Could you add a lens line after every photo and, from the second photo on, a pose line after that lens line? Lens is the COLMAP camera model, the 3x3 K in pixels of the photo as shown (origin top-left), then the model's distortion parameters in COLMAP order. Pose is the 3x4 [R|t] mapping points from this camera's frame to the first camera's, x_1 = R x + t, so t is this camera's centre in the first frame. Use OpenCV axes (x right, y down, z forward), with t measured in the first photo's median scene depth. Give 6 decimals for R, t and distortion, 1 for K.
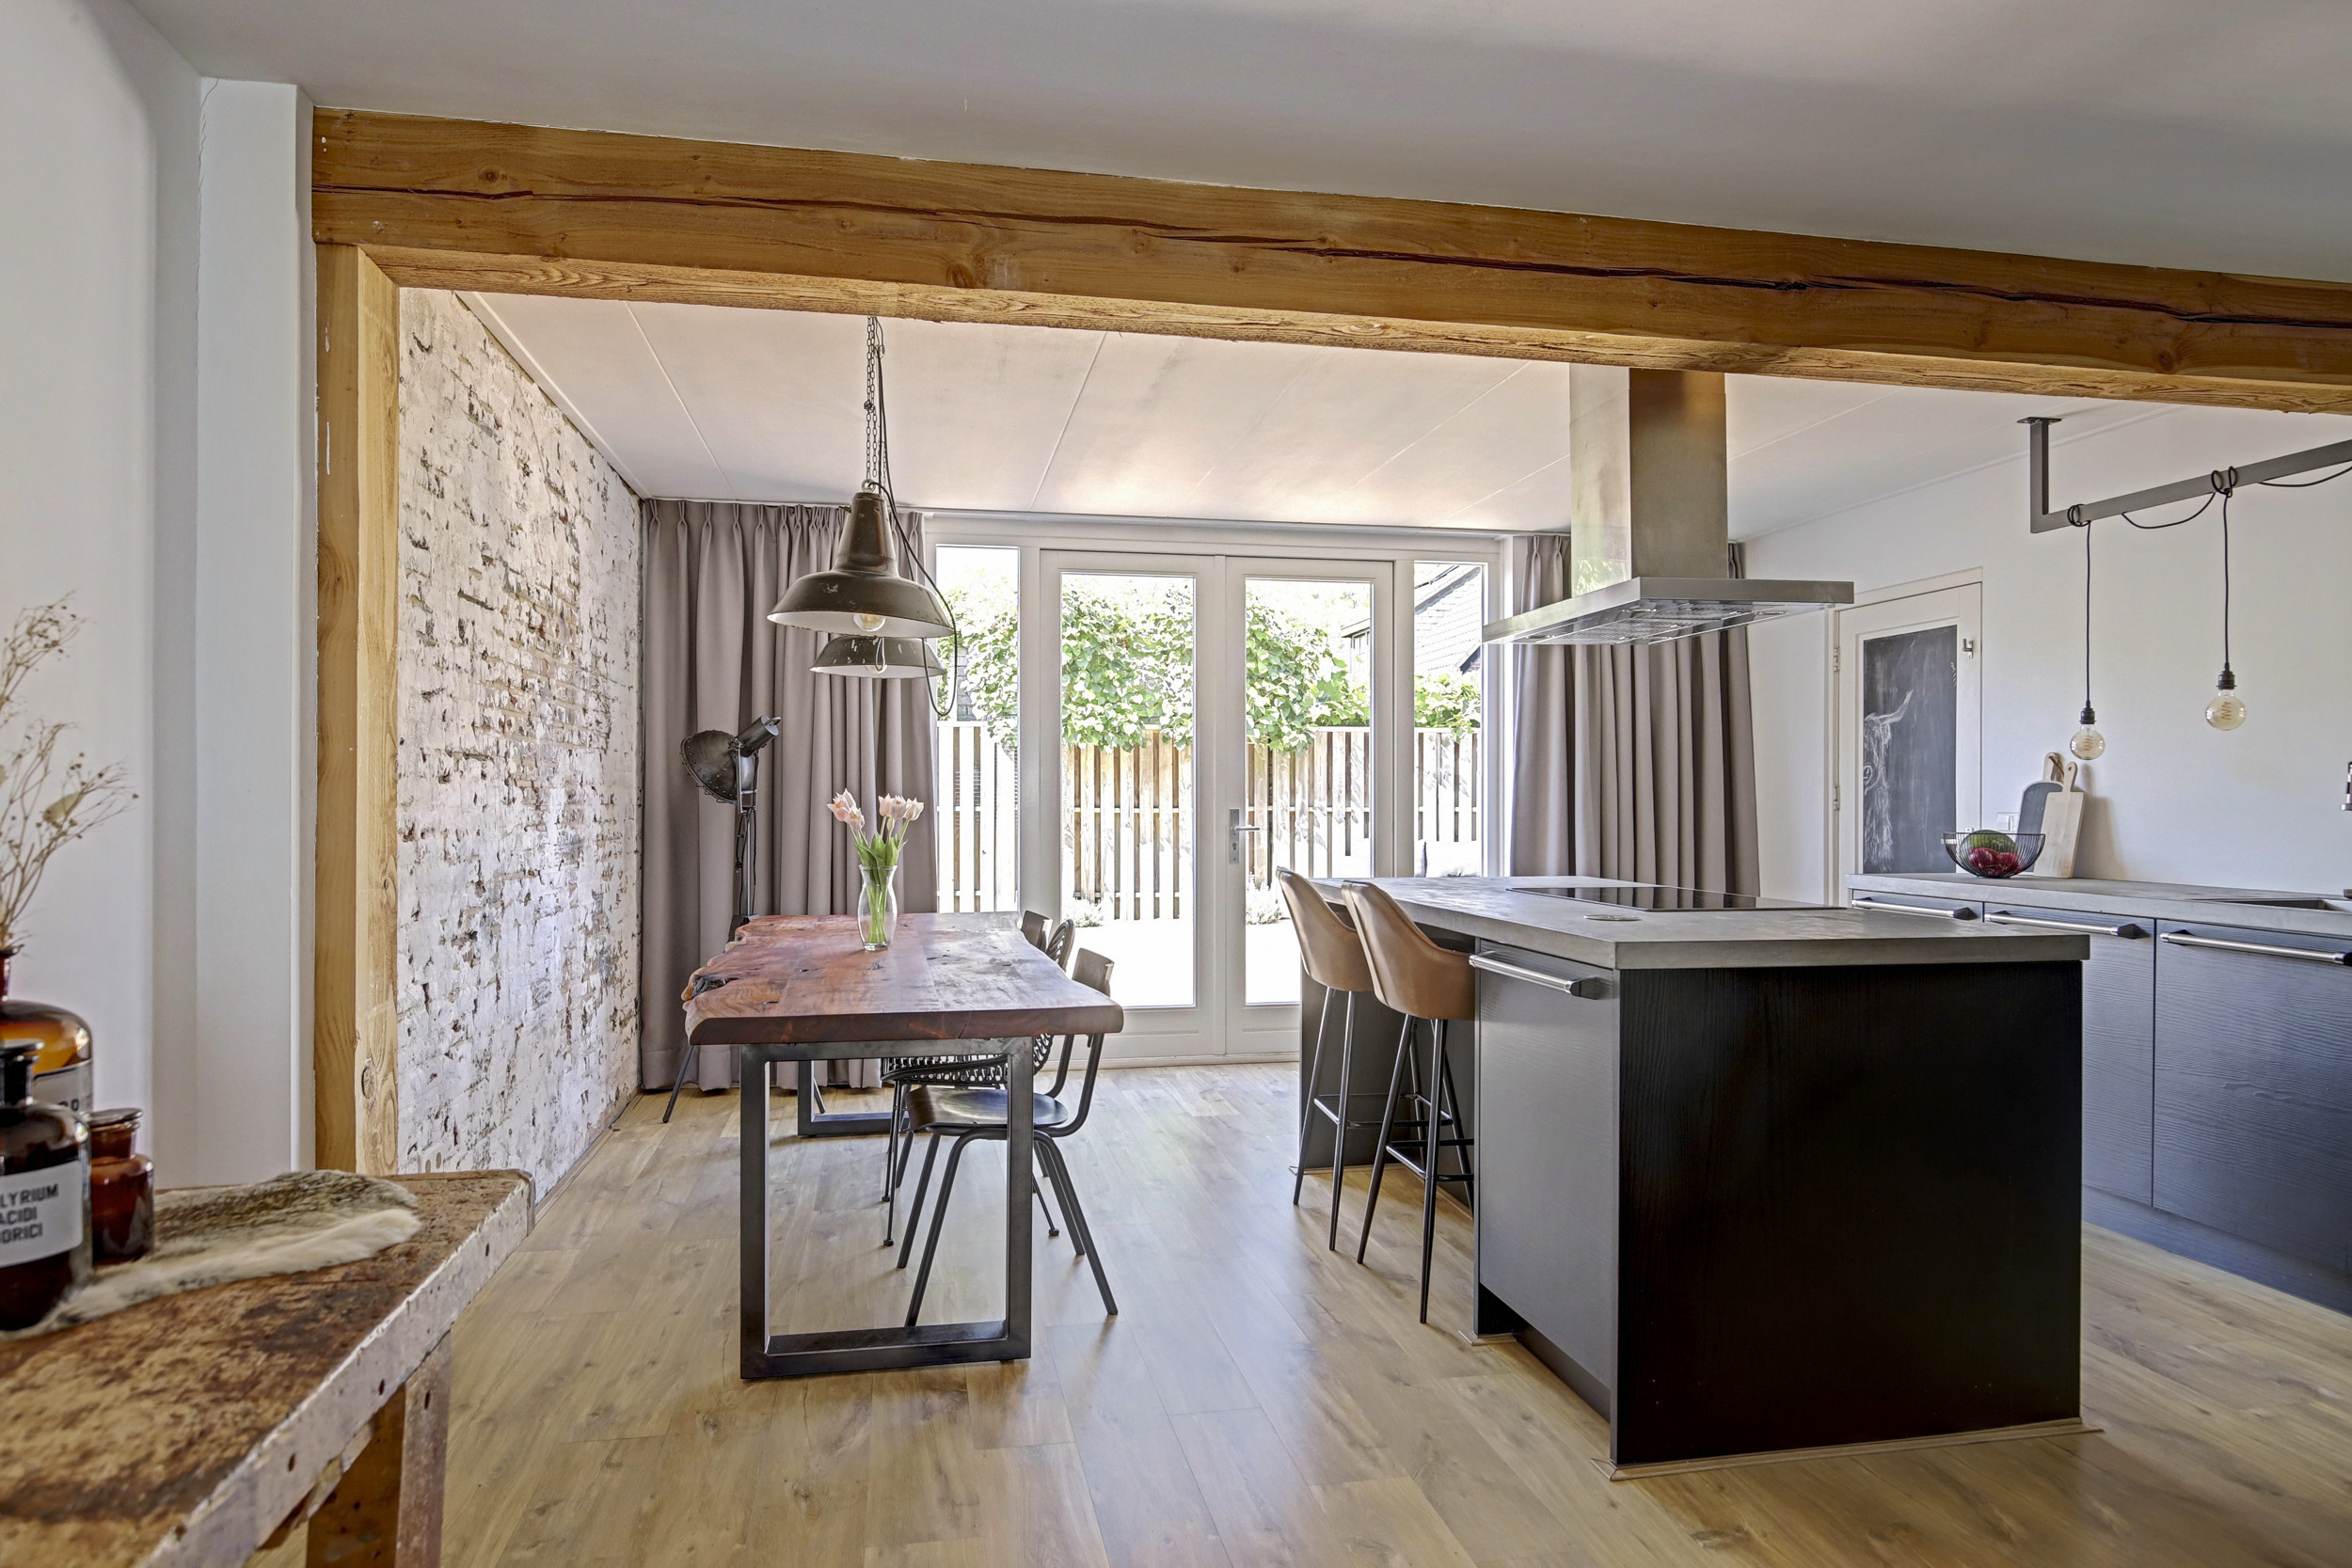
lens RADIAL K [[1381.0, 0, 1177.0], [0, 1381.0, 807.0], [0, 0, 1]] dist [-0.022985, -0.000664]
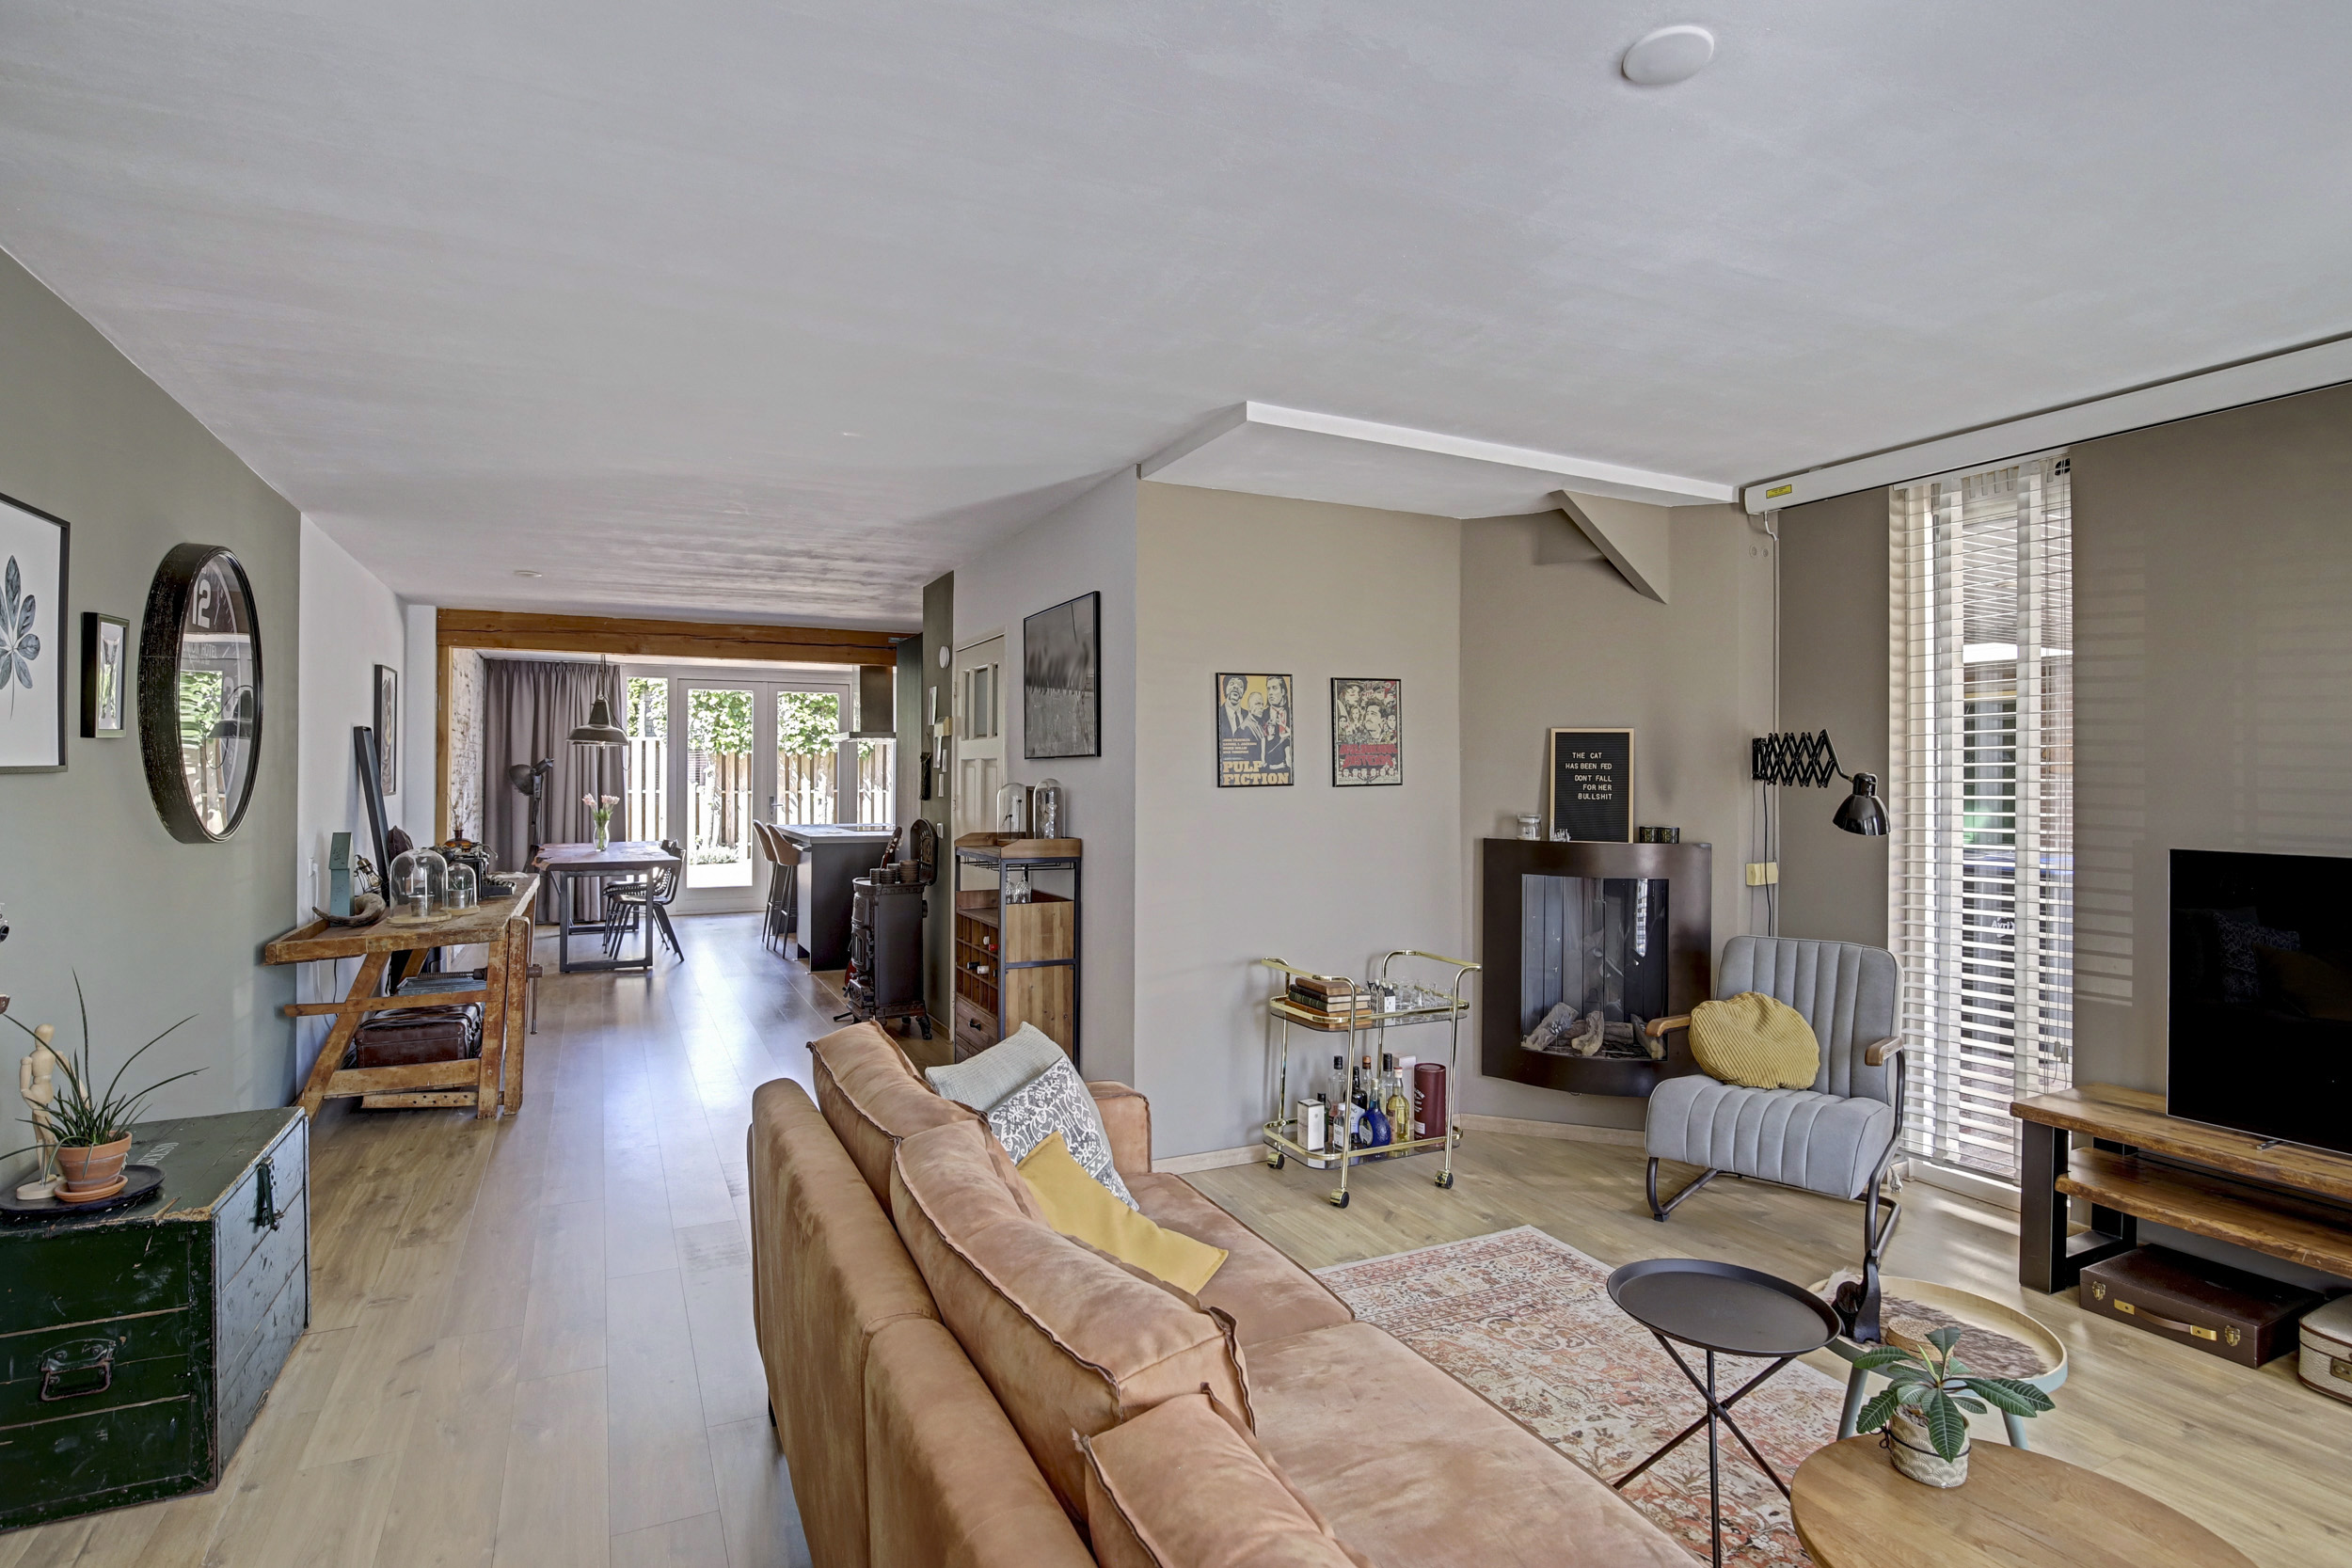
lens RADIAL K [[1151.4, 0, 1166.3], [0, 1151.4, 762.8], [0, 0, 1]] dist [-0.029235, 0.004290]
pose [[0.965997, 0.003480, 0.258529, 0.084334], [0.000588, 0.999877, -0.015658, -0.011079], [-0.258551, 0.015278, 0.965877, -0.449079]]
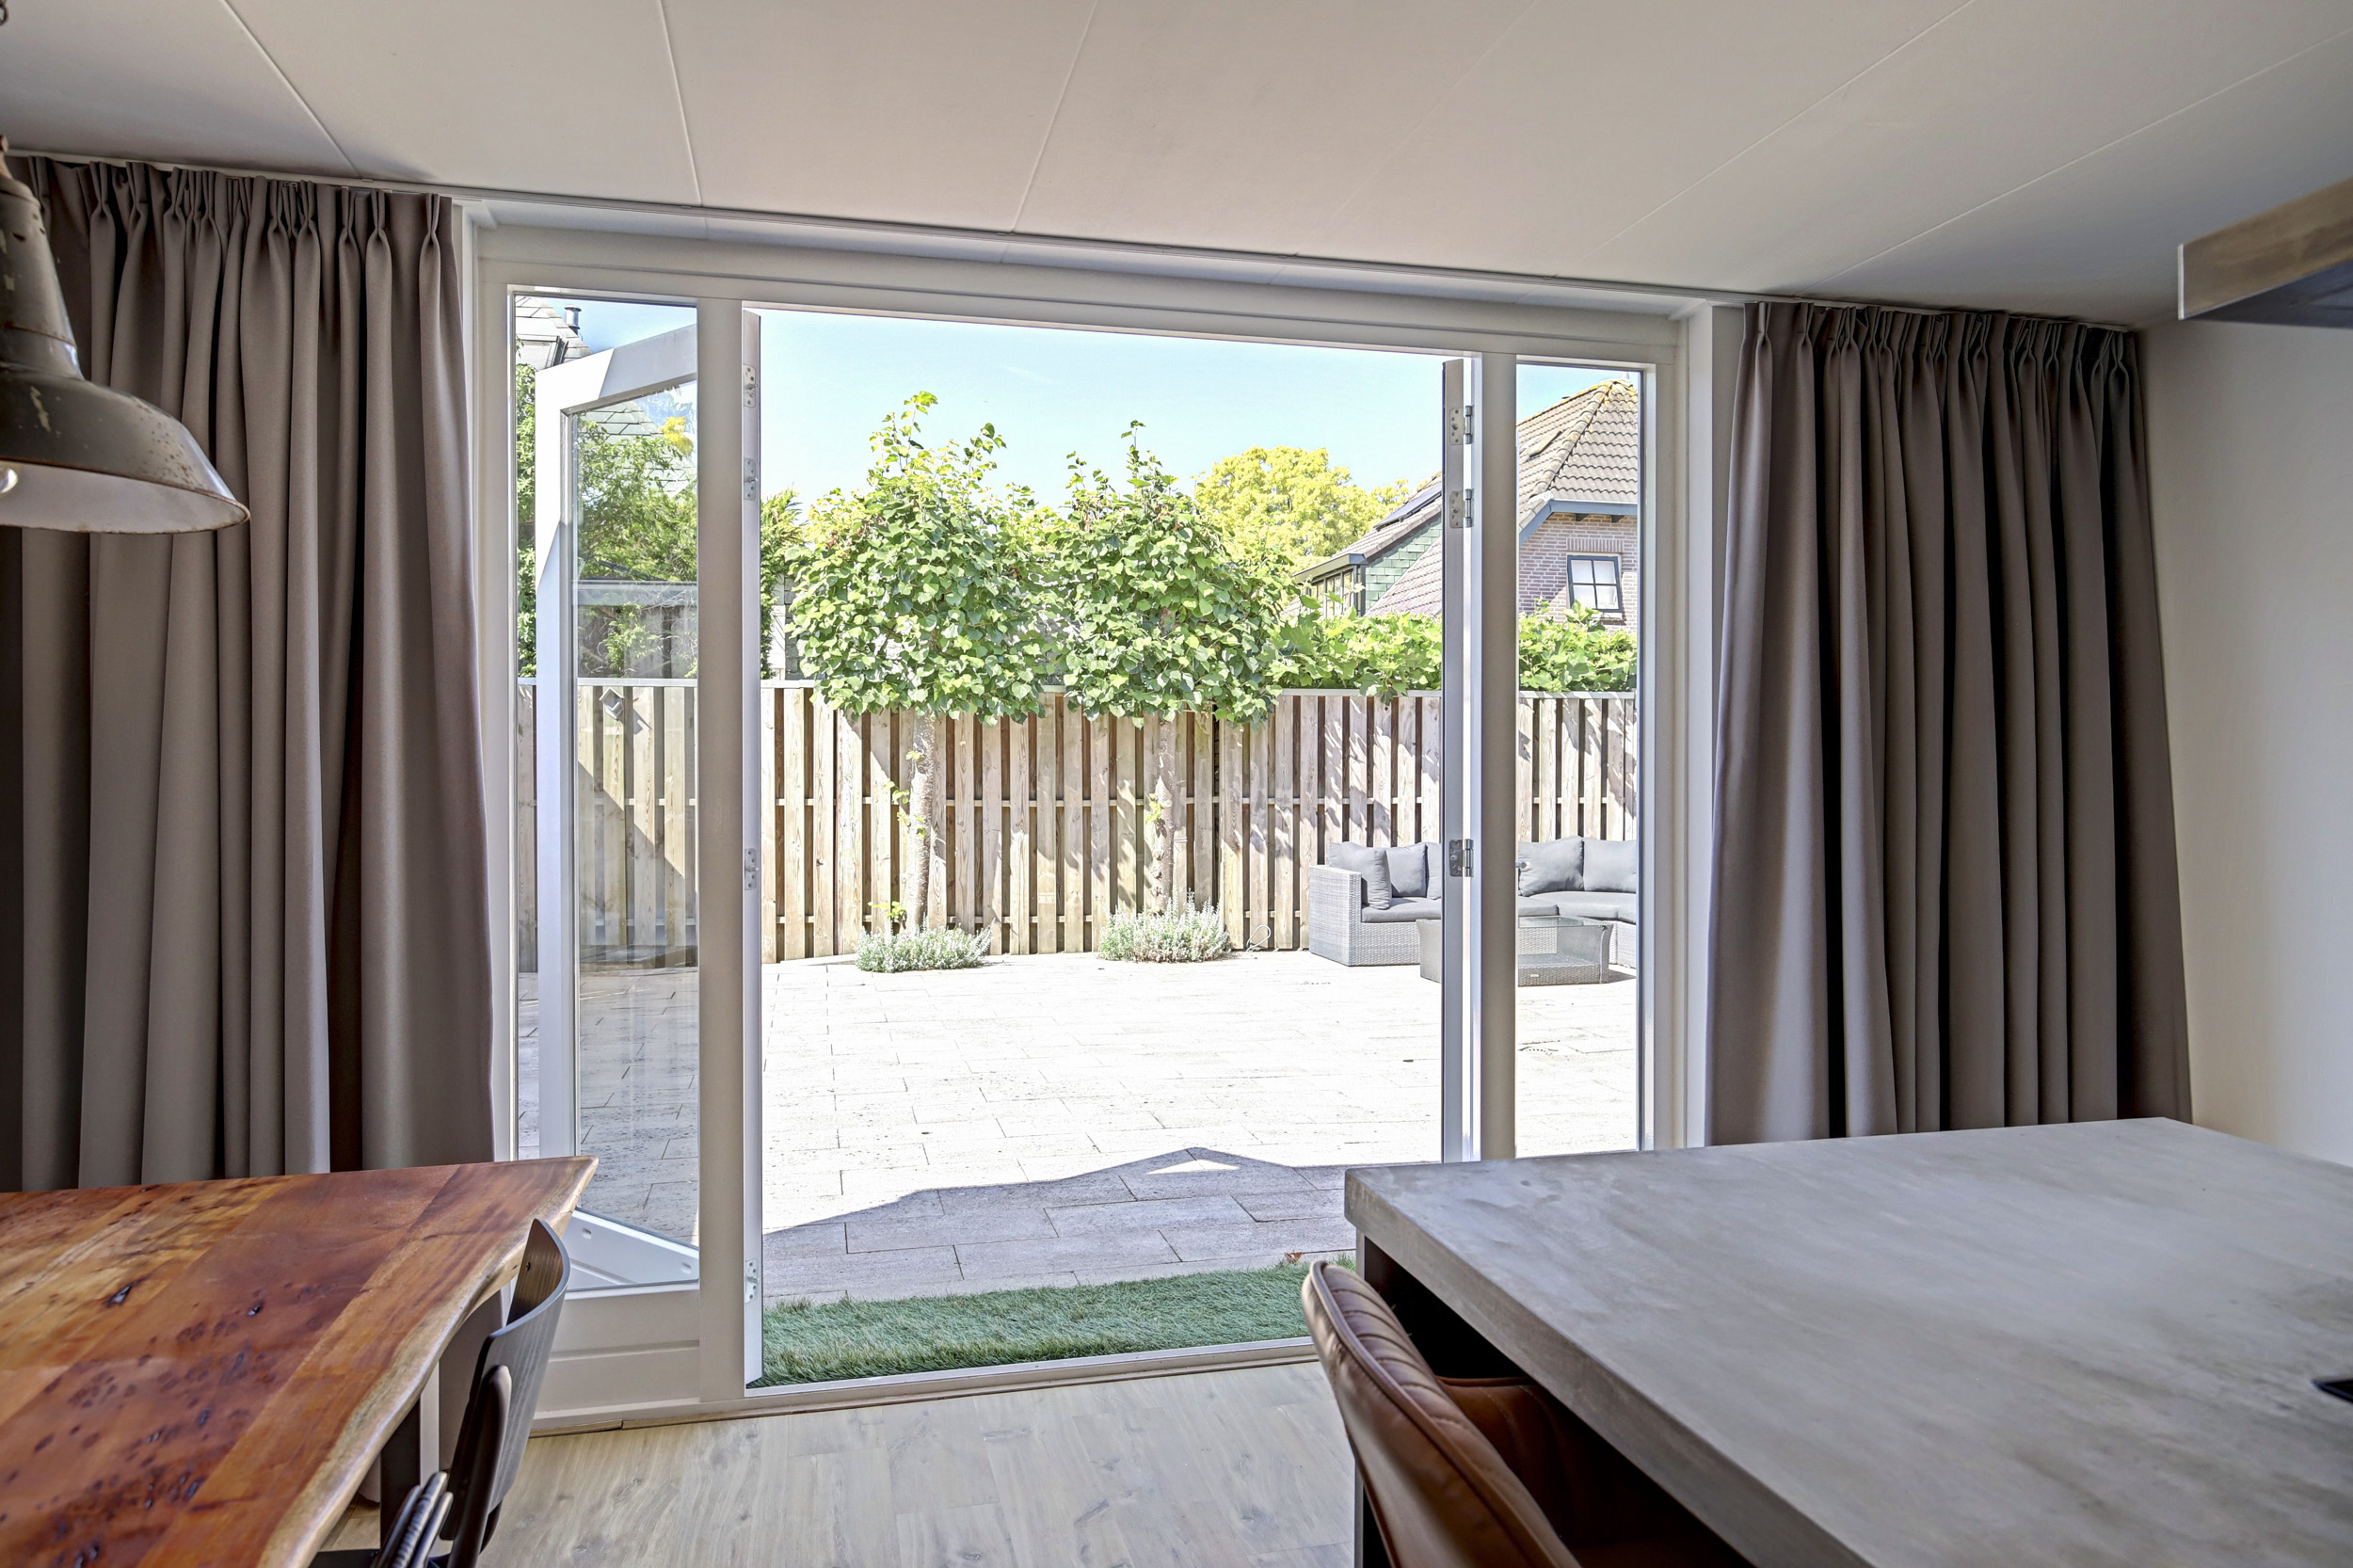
lens RADIAL K [[1540.7, 0, 1181.1], [0, 1540.7, 794.0], [0, 0, 1]] dist [-0.002594, -0.000140]
pose [[0.998830, -0.000651, 0.048361, 0.009848], [0.000184, 0.999953, 0.009662, -0.010821], [-0.048365, -0.009641, 0.998783, 0.193528]]
